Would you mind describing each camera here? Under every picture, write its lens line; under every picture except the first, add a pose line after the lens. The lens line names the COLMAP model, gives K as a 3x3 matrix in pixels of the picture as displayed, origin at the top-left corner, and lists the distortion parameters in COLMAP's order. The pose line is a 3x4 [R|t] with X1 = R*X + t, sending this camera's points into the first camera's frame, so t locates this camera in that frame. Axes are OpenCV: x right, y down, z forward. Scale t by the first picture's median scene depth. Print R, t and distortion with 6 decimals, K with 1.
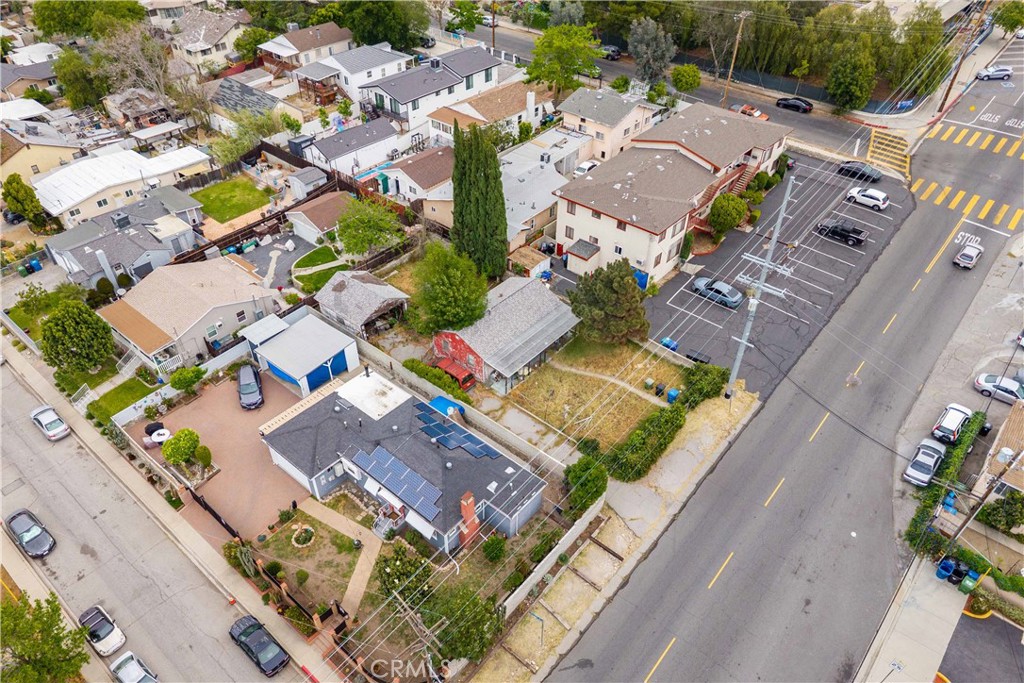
lens RADIAL K [[706.7, 0, 512.0], [0, 706.7, 341.5], [0, 0, 1]] dist [-0.010771, -0.002829]
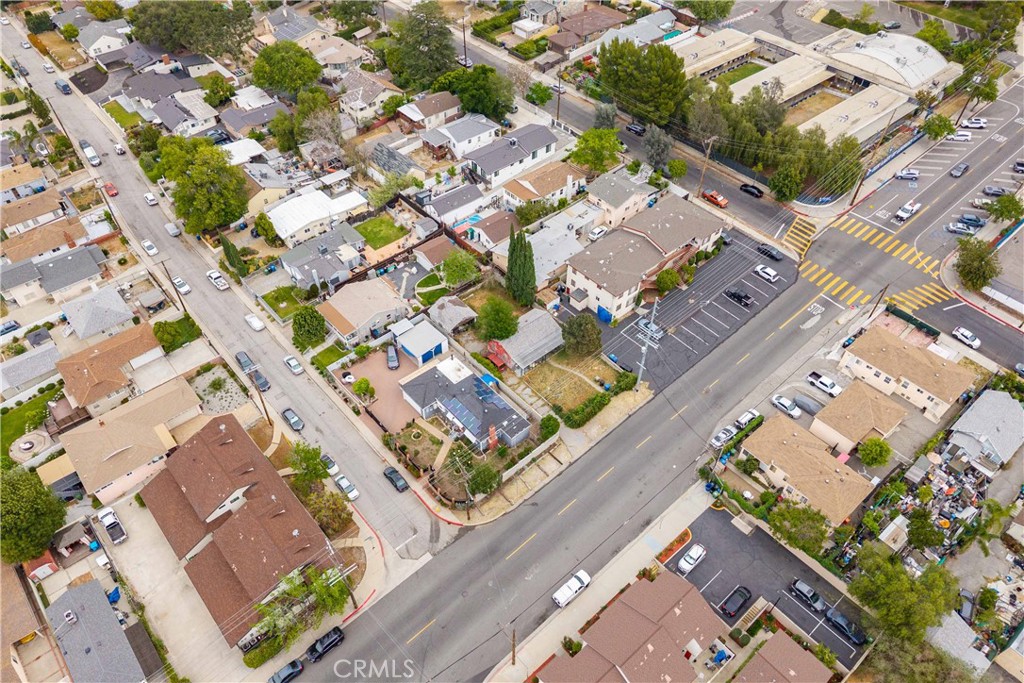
lens RADIAL K [[706.7, 0, 512.0], [0, 706.7, 341.5], [0, 0, 1]] dist [-0.010771, -0.002829]
pose [[0.988605, 0.106759, -0.106121, 0.138125], [-0.095077, 0.989414, 0.109638, -0.197241], [0.116703, -0.098299, 0.988290, -0.777855]]
